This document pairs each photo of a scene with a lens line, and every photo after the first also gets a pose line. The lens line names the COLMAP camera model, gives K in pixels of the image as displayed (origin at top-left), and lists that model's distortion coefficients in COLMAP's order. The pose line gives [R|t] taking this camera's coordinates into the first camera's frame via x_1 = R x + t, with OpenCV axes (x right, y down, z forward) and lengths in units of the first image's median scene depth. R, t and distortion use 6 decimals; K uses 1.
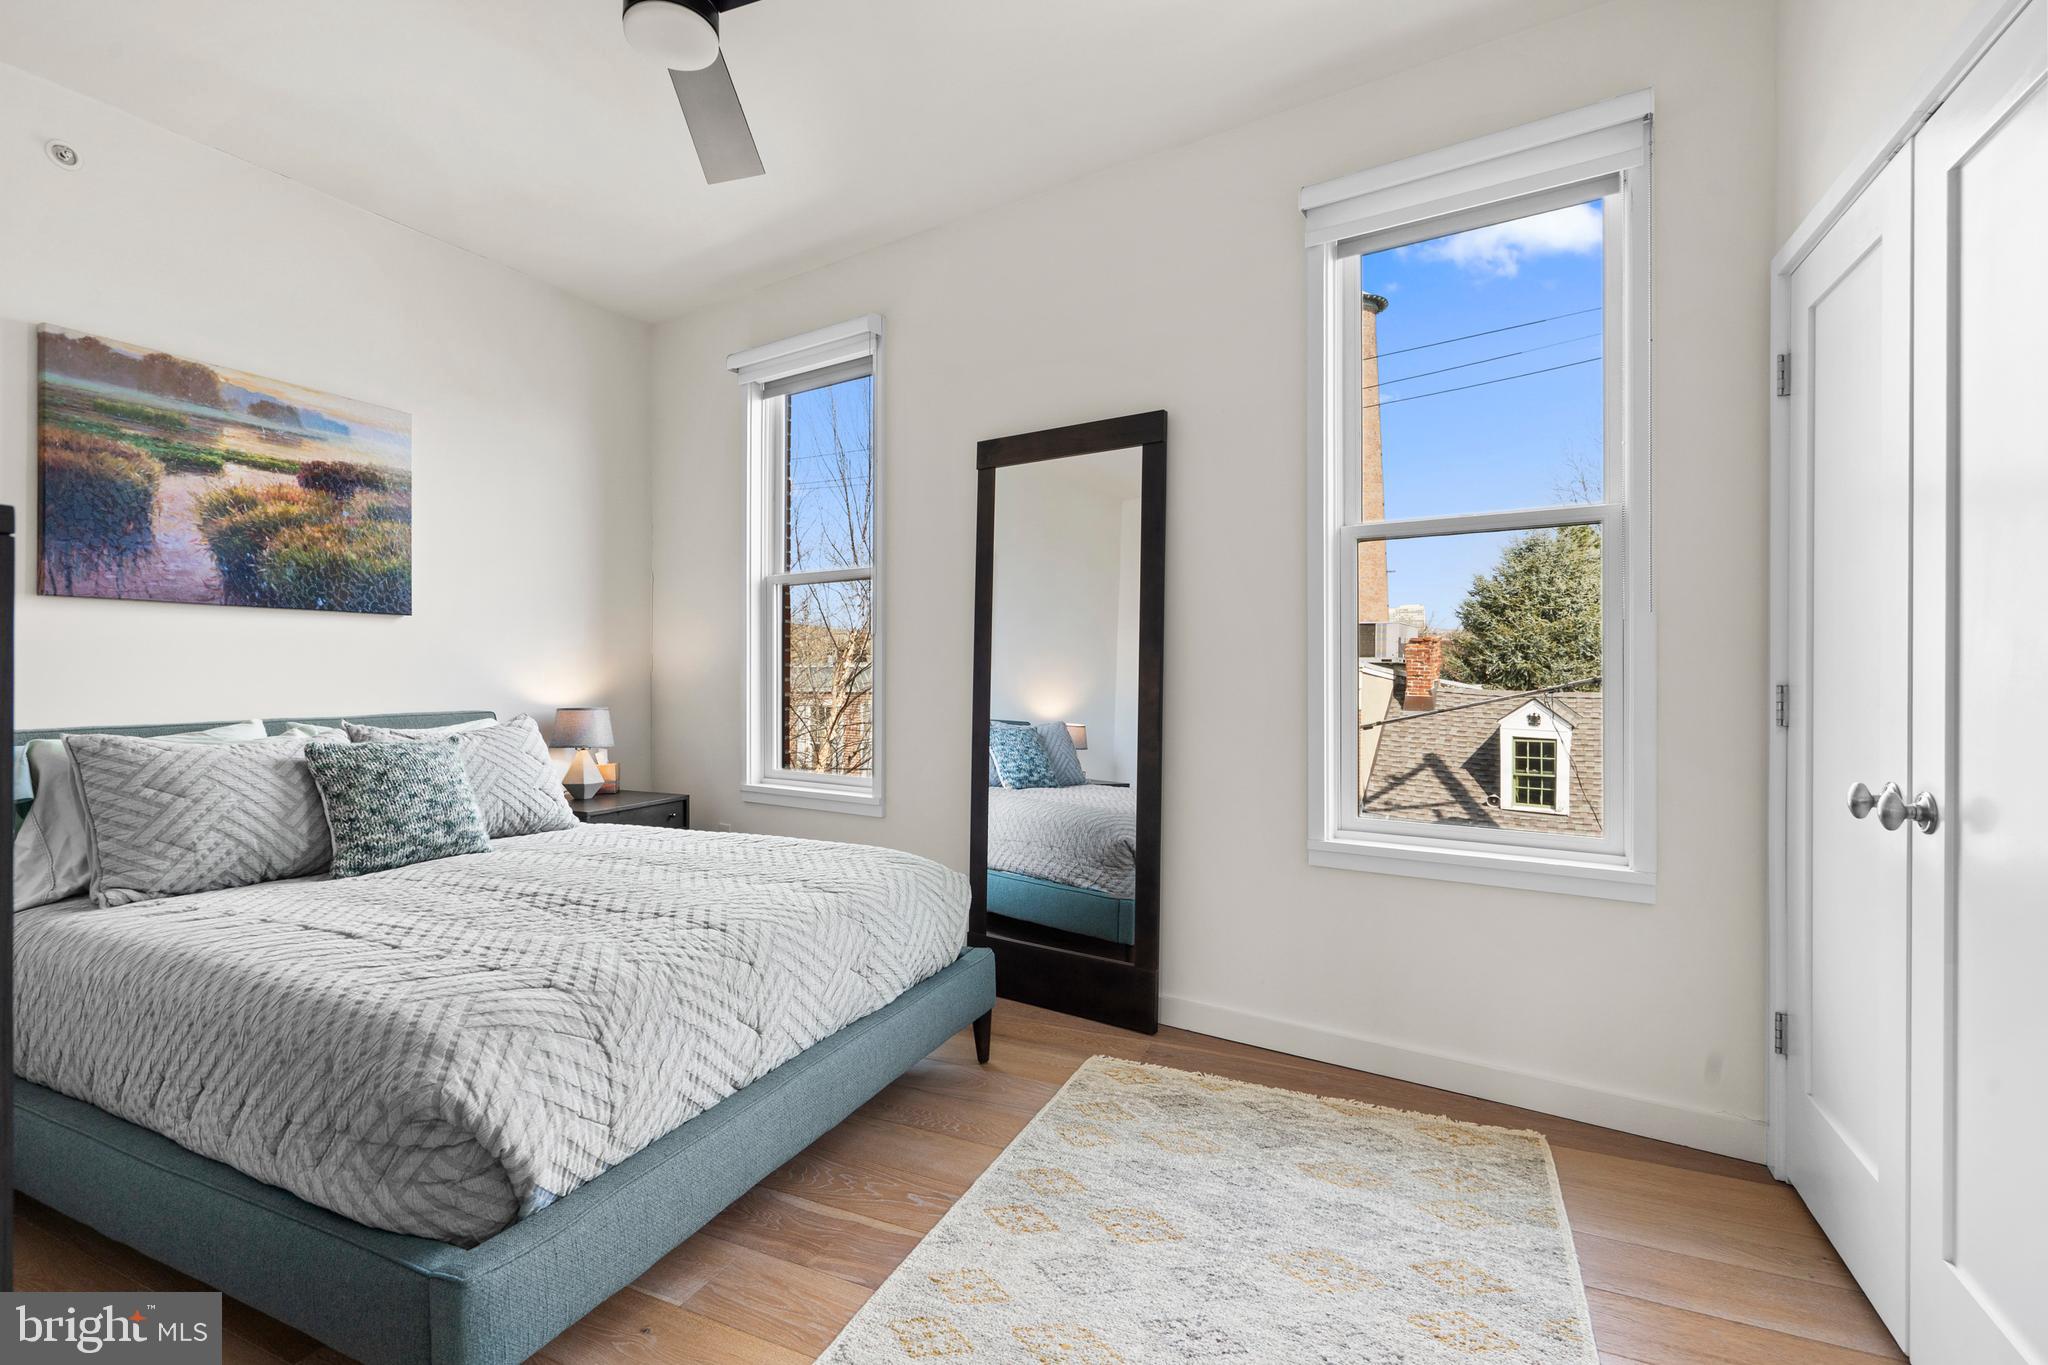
lens RADIAL K [[944.0, 0, 1024.0], [0, 944.0, 682.5], [0, 0, 1]] dist [-0.002641, -0.000453]
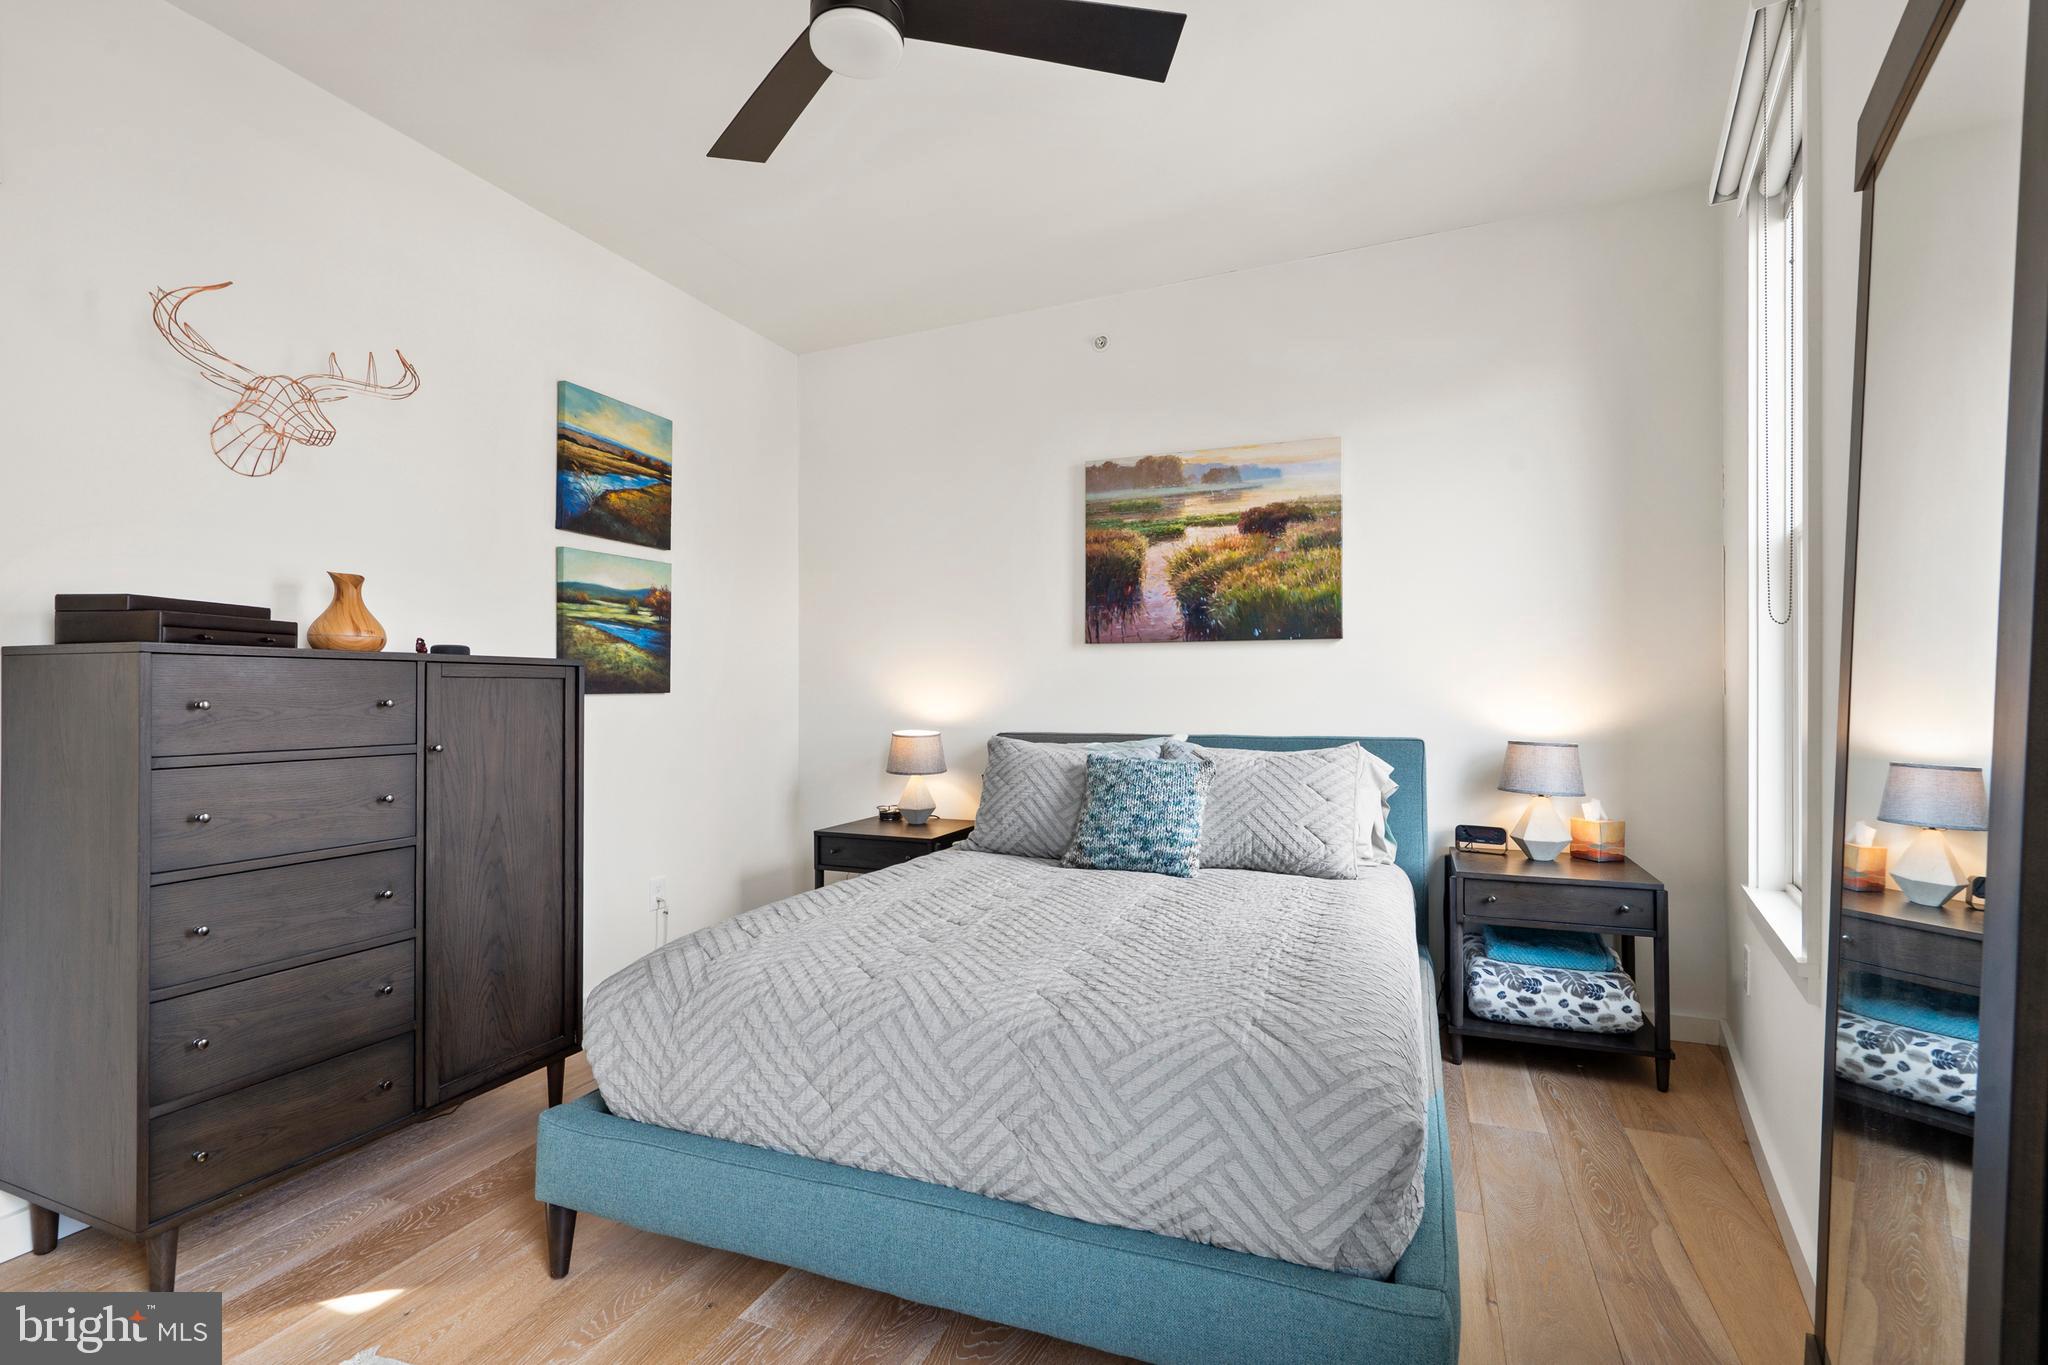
lens RADIAL K [[944.0, 0, 1024.0], [0, 944.0, 682.5], [0, 0, 1]] dist [-0.002641, -0.000453]
pose [[0.033097, -0.008125, -0.999419, 0.409003], [-0.010185, 0.999912, -0.008467, -0.015170], [0.999400, 0.010459, 0.033011, 0.769185]]
